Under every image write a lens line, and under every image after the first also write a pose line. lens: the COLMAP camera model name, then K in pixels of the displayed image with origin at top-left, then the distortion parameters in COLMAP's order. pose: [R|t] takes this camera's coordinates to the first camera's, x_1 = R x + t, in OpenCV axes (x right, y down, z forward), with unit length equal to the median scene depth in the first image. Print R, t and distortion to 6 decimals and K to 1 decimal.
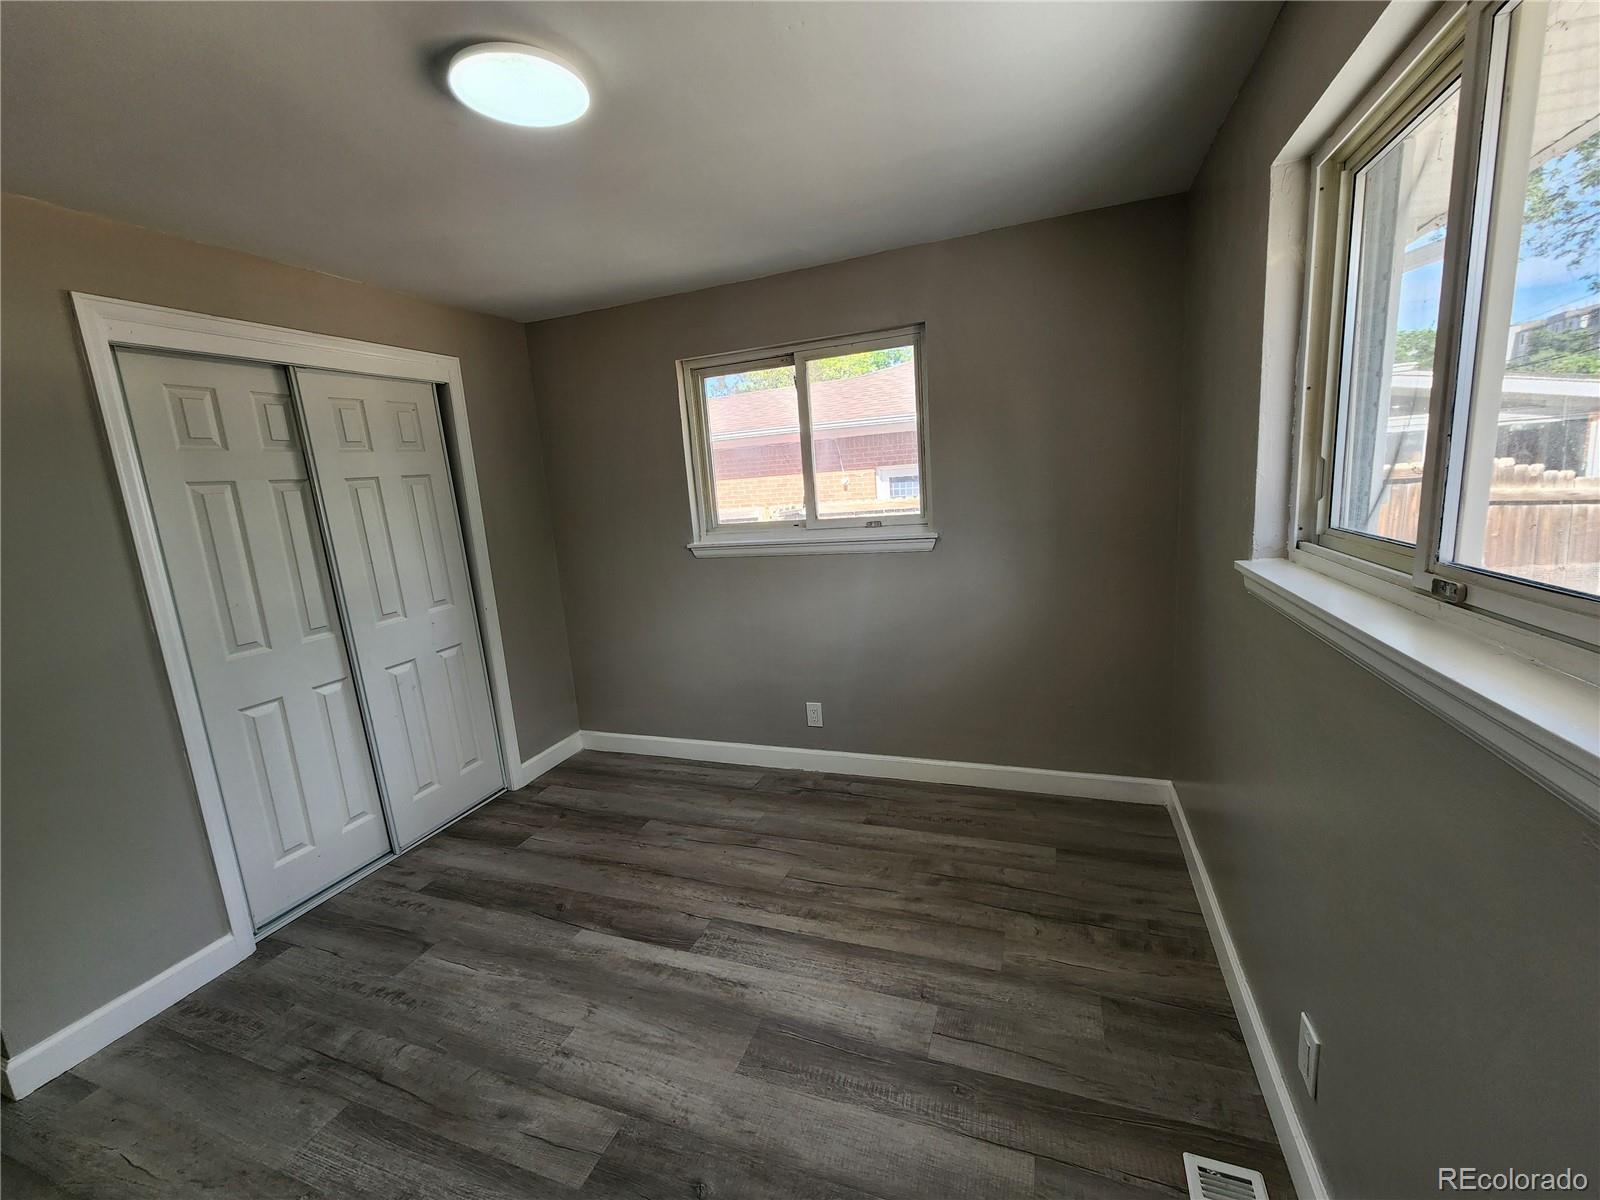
lens RADIAL K [[656.6, 0, 795.2], [0, 656.6, 599.8], [0, 0, 1]] dist [0.002676, -0.000406]
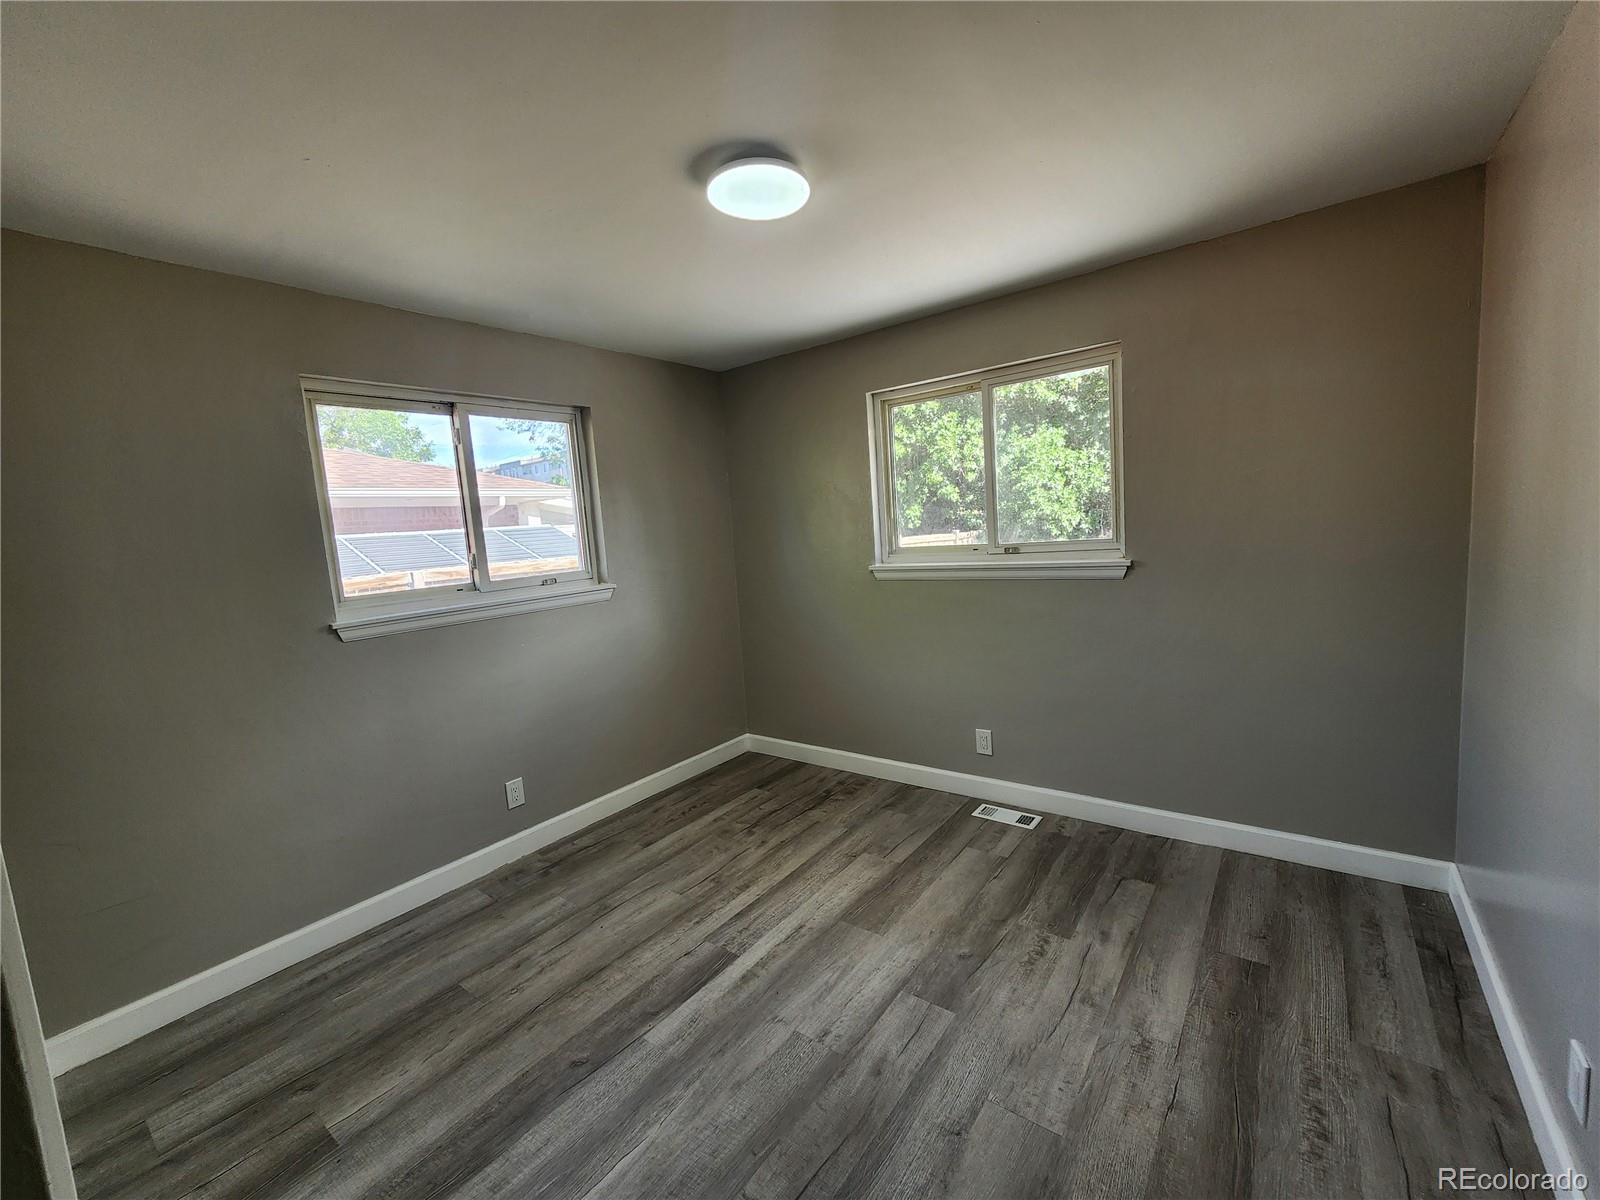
lens RADIAL K [[656.6, 0, 795.2], [0, 656.6, 599.8], [0, 0, 1]] dist [0.002676, -0.000406]
pose [[0.293334, -0.058242, 0.954234, -0.965930], [0.218839, 0.975730, -0.007717, 0.007790], [-0.930626, 0.211088, 0.298960, 0.424982]]
